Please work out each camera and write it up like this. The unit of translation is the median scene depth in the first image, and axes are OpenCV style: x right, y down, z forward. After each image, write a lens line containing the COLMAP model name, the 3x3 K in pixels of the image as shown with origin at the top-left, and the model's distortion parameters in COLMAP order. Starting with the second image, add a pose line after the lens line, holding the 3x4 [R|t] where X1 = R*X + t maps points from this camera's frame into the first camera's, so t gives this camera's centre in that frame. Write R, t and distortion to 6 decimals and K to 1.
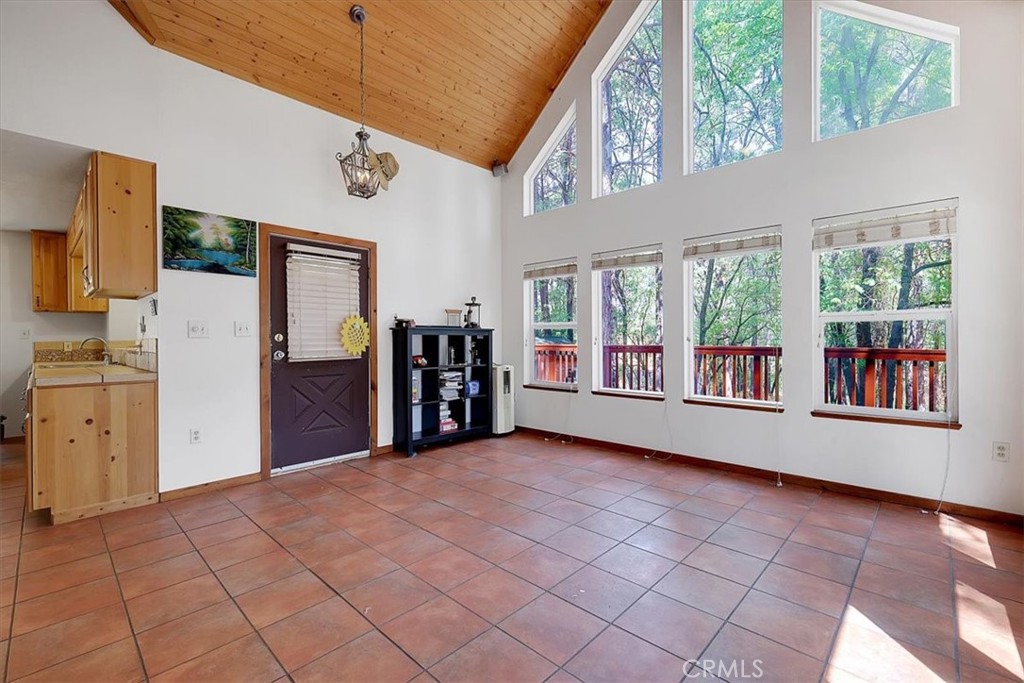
lens RADIAL K [[442.7, 0, 512.0], [0, 442.7, 338.0], [0, 0, 1]] dist [0.000610, 0.000854]
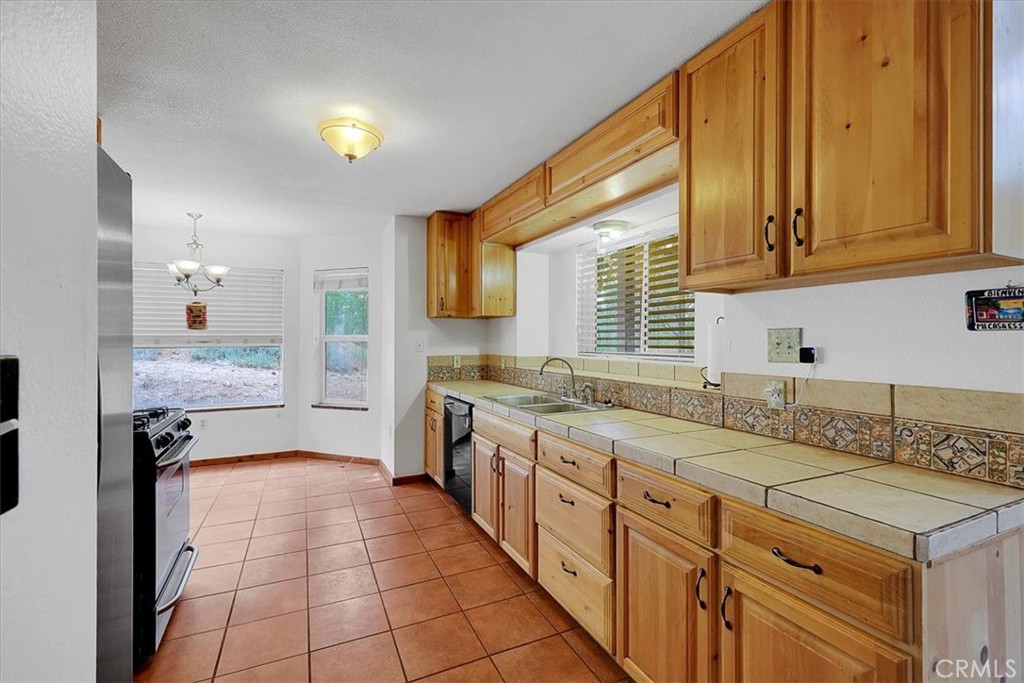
lens RADIAL K [[446.5, 0, 506.8], [0, 446.5, 340.1], [0, 0, 1]] dist [0.000971, 0.000337]
pose [[0.928352, 0.006177, -0.371651, -0.673437], [-0.006188, 0.999980, 0.001162, -0.022320], [0.371651, 0.001221, 0.928372, 0.326356]]
